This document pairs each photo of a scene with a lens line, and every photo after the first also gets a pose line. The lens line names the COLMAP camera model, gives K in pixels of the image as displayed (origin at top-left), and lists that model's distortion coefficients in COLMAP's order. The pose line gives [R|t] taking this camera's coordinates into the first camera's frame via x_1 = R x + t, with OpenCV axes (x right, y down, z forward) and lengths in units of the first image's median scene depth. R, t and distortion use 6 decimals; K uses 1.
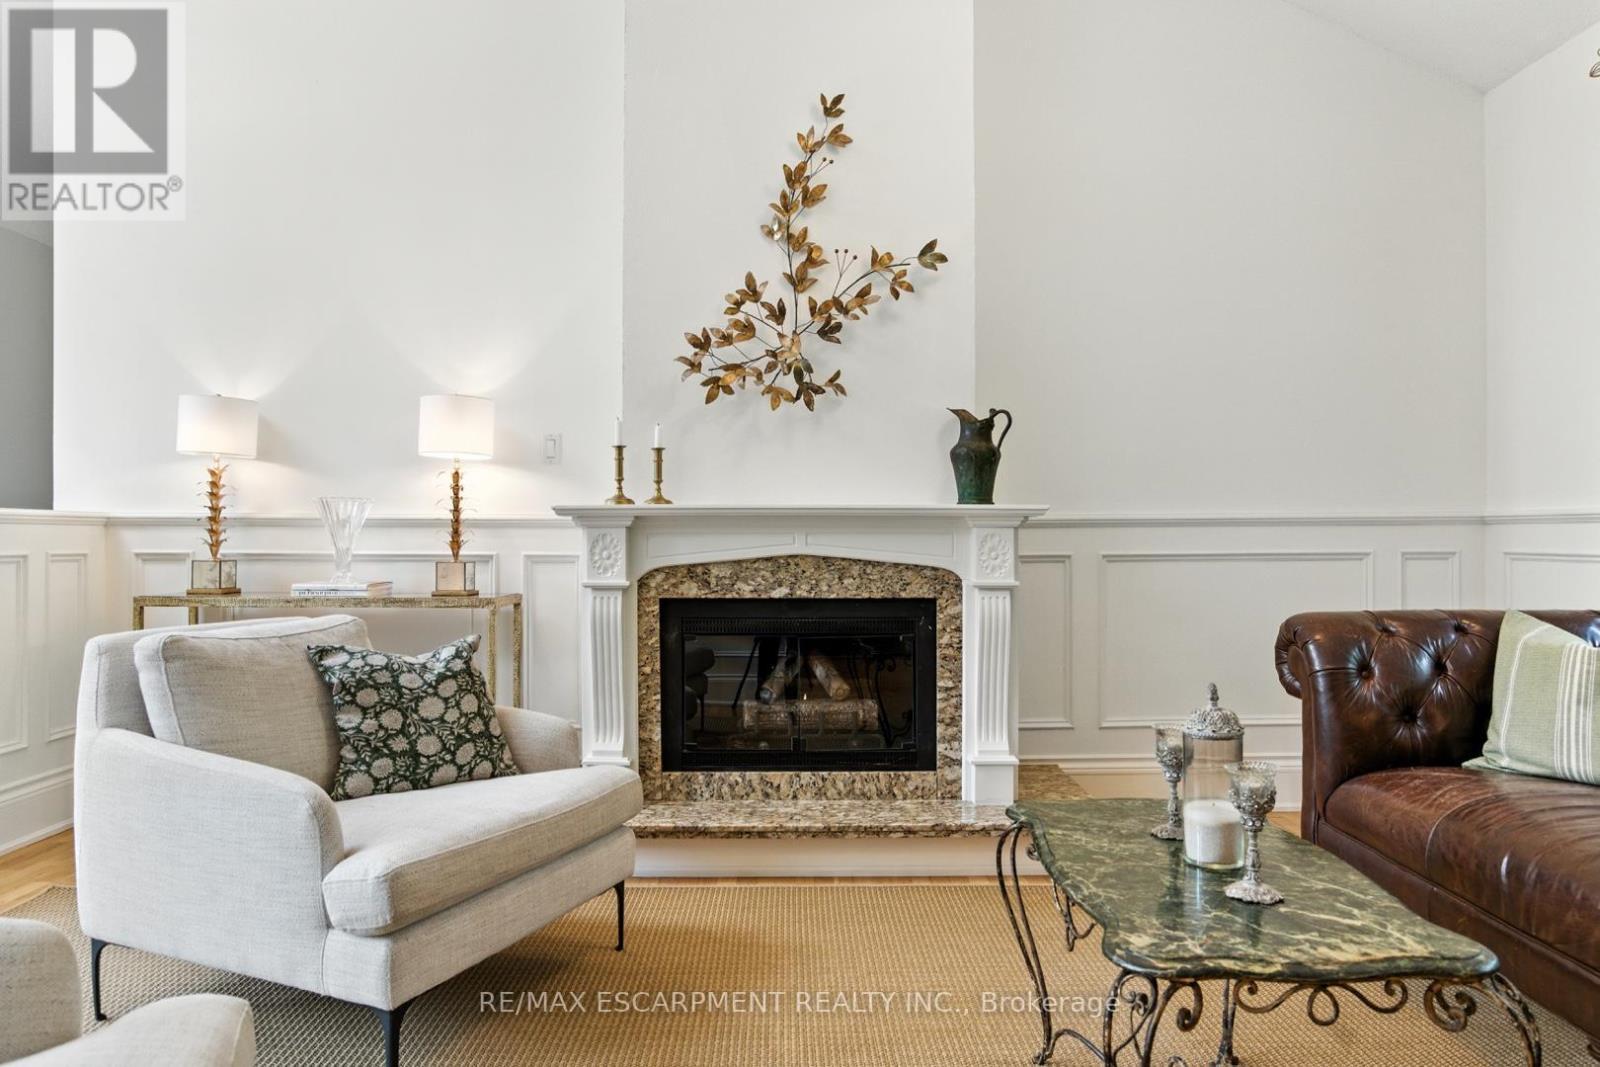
lens RADIAL K [[1096.8, 0, 803.2], [0, 1096.8, 522.1], [0, 0, 1]] dist [-0.039249, 0.040523]
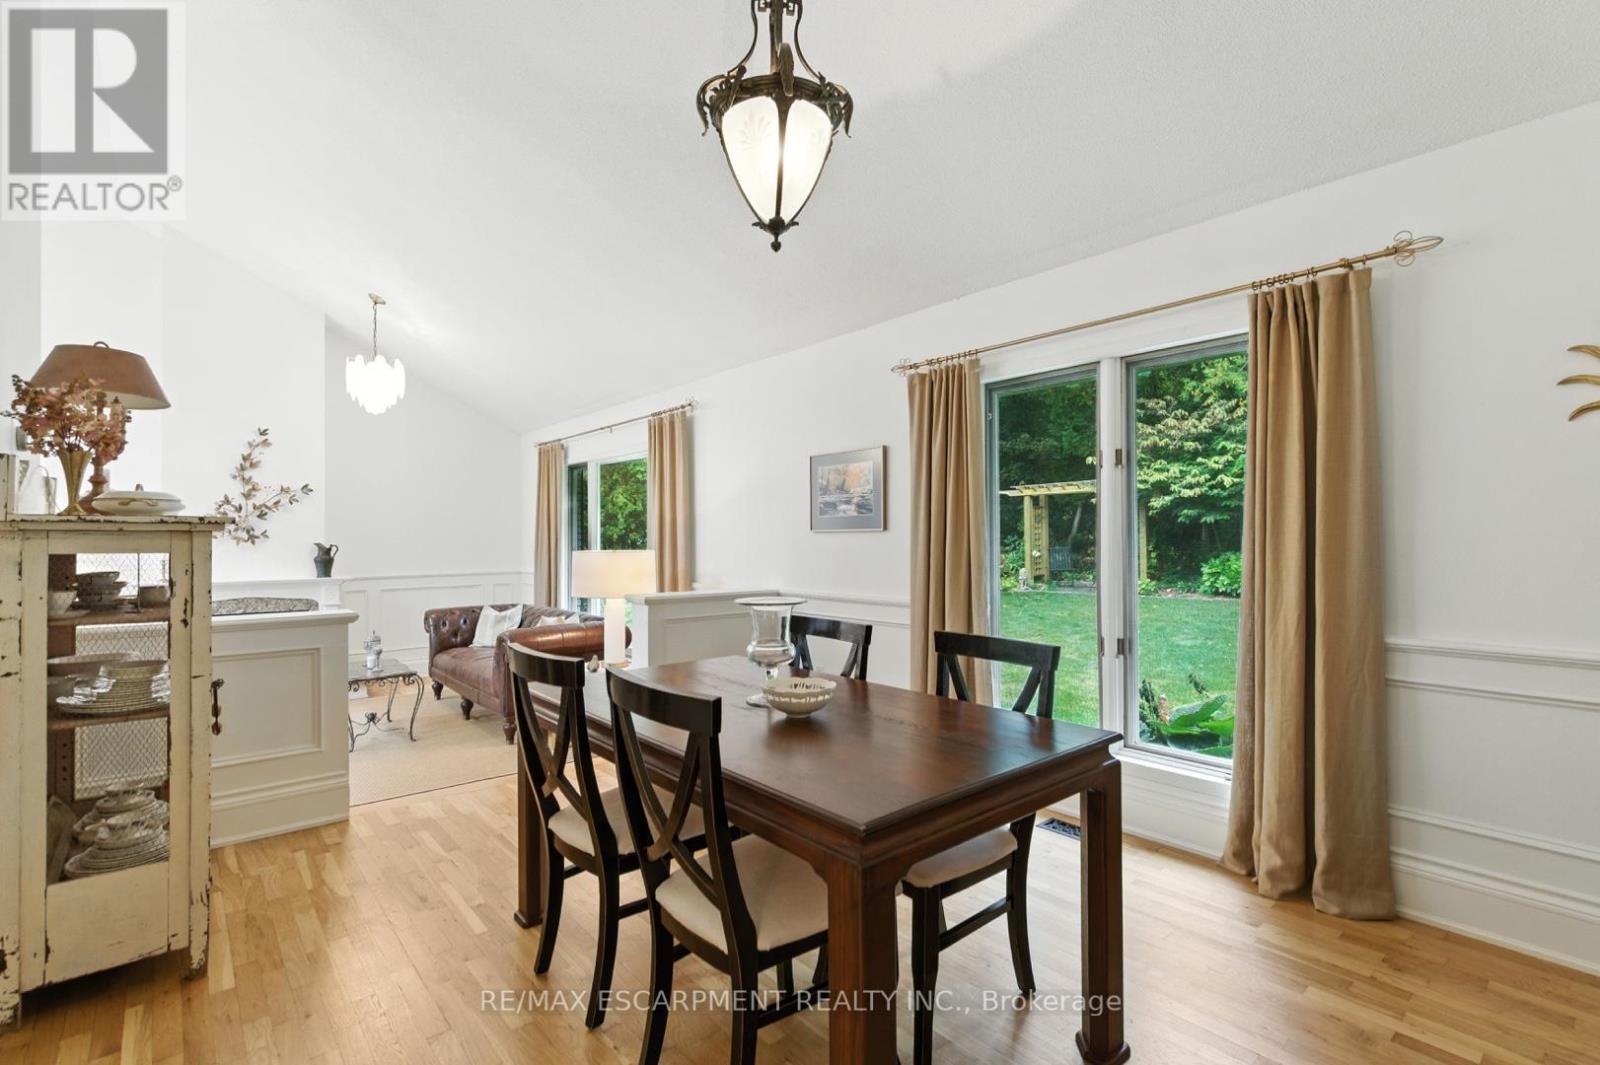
lens RADIAL K [[720.6, 0, 778.2], [0, 720.6, 536.3], [0, 0, 1]] dist [0.004617, -0.001388]
pose [[0.774912, 0.000806, 0.632069, -0.118279], [-0.003829, 0.999987, 0.003419, -0.133793], [-0.632057, -0.005070, 0.774905, -1.232646]]
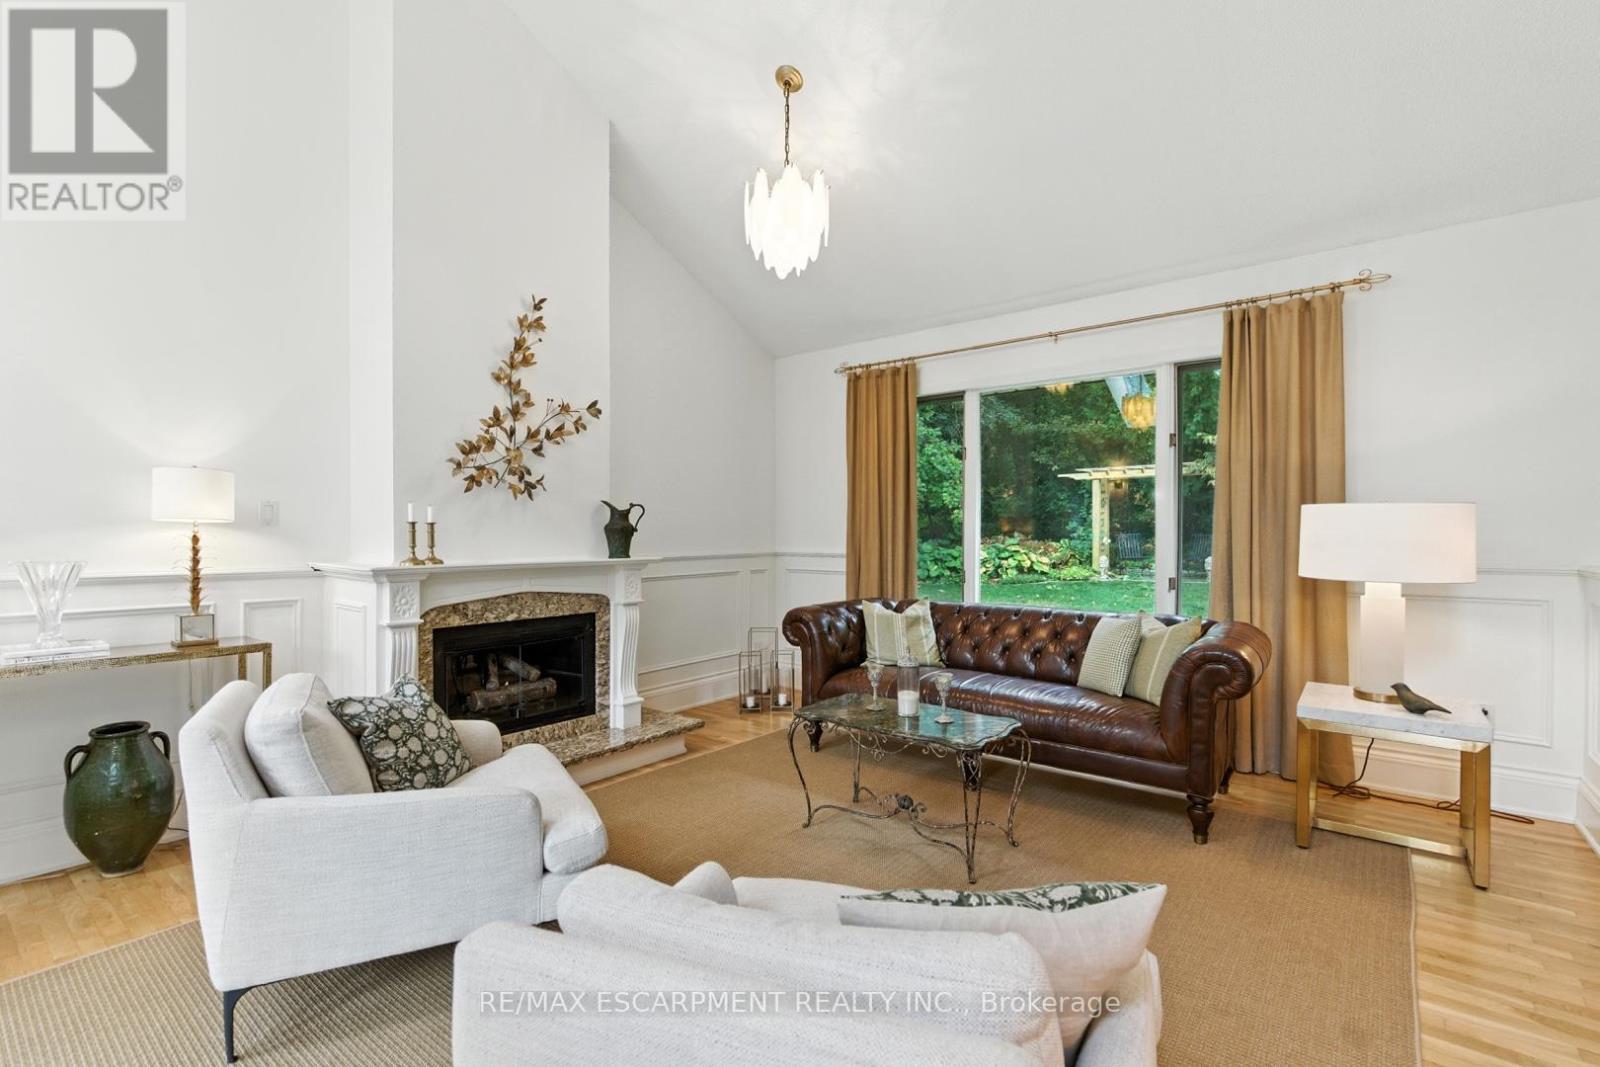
lens RADIAL K [[720.6, 0, 796.5], [0, 720.6, 539.6], [0, 0, 1]] dist [0.004617, -0.001388]
pose [[0.636307, -0.006076, 0.771412, -0.545147], [-0.010331, 0.999812, 0.016396, -0.065357], [-0.771367, -0.018402, 0.636125, 0.051857]]
